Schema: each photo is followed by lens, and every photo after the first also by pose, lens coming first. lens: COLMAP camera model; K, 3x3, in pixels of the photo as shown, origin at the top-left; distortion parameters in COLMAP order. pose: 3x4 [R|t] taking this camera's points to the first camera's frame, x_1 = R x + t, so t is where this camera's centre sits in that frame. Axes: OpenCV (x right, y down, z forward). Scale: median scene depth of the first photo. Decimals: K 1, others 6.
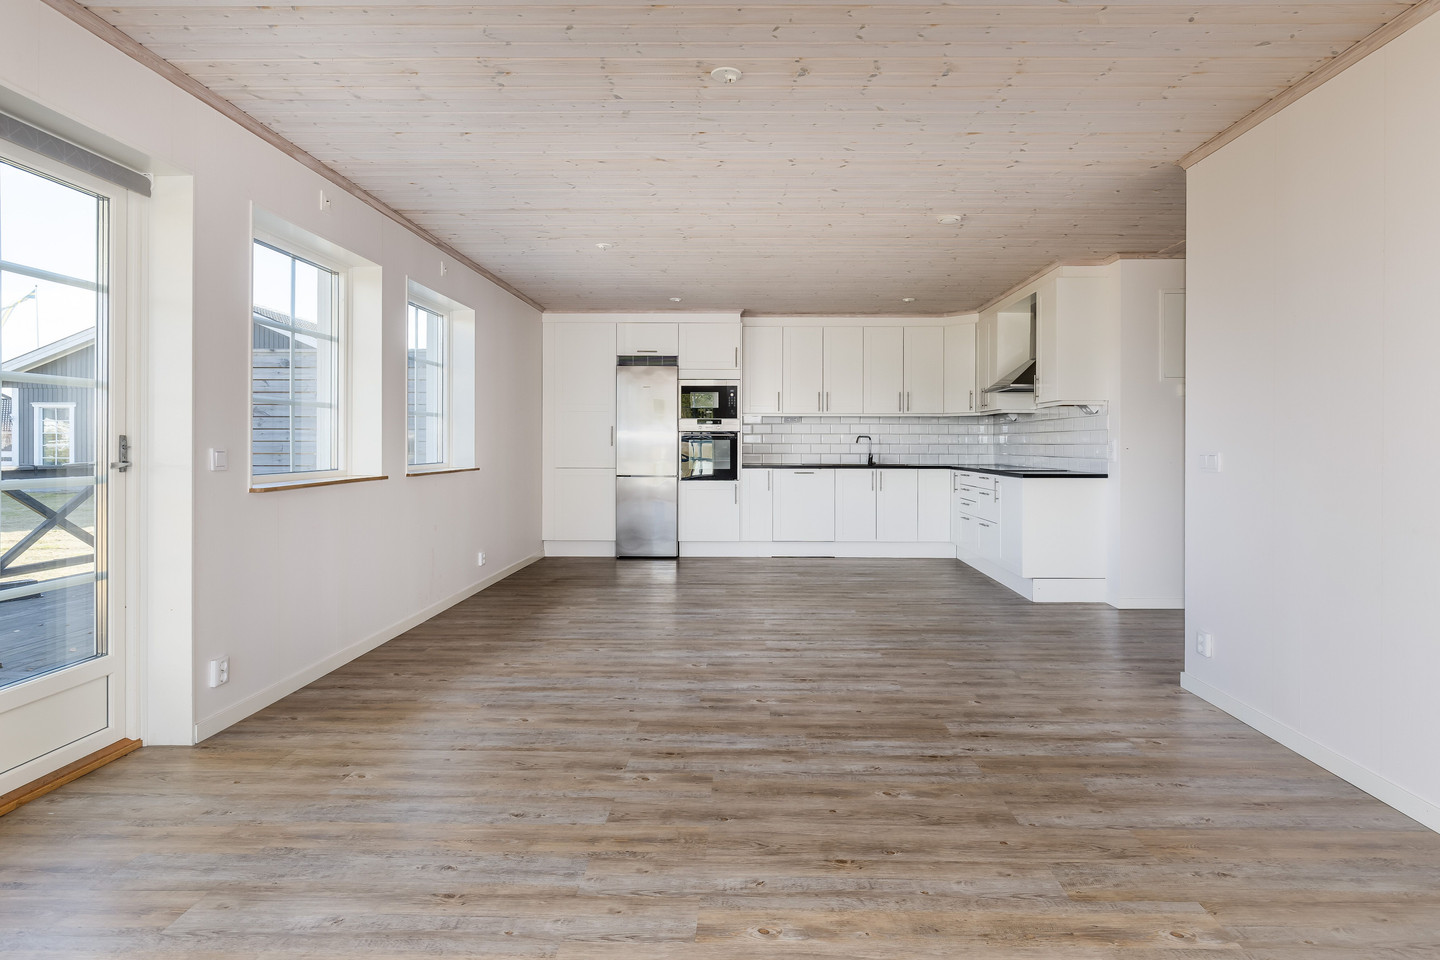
lens RADIAL K [[817.4, 0, 755.1], [0, 817.4, 446.1], [0, 0, 1]] dist [-0.002362, -0.001641]
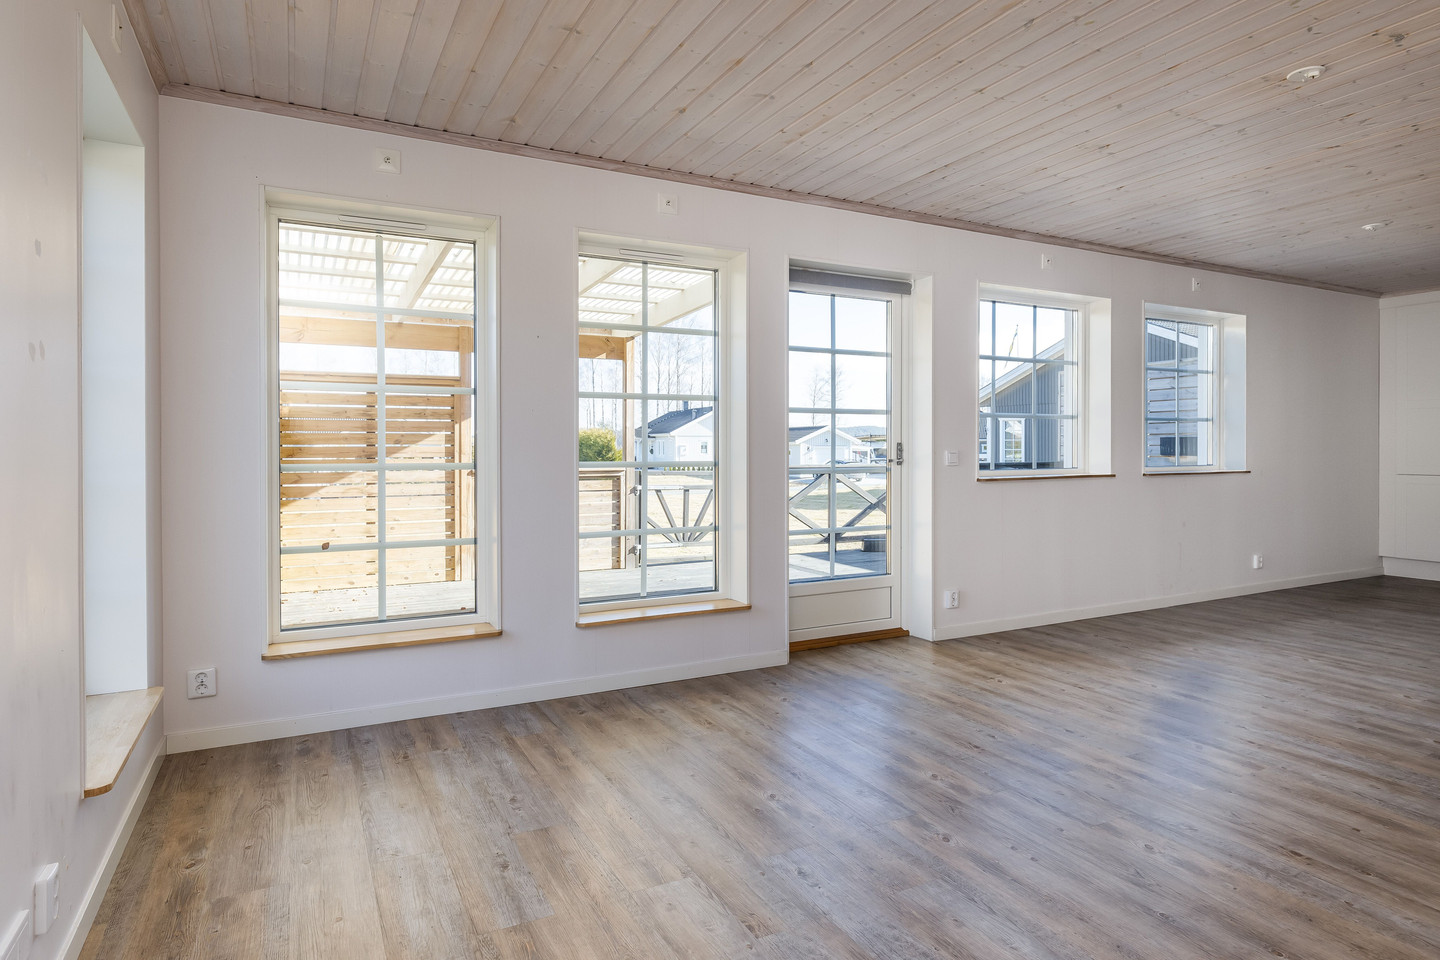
lens RADIAL K [[817.4, 0, 755.1], [0, 817.4, 446.1], [0, 0, 1]] dist [-0.002362, -0.001641]
pose [[0.501336, -0.005041, -0.865238, 0.171179], [0.000894, 0.999986, -0.005308, 0.000716], [0.865252, 0.001887, 0.501333, -0.026280]]
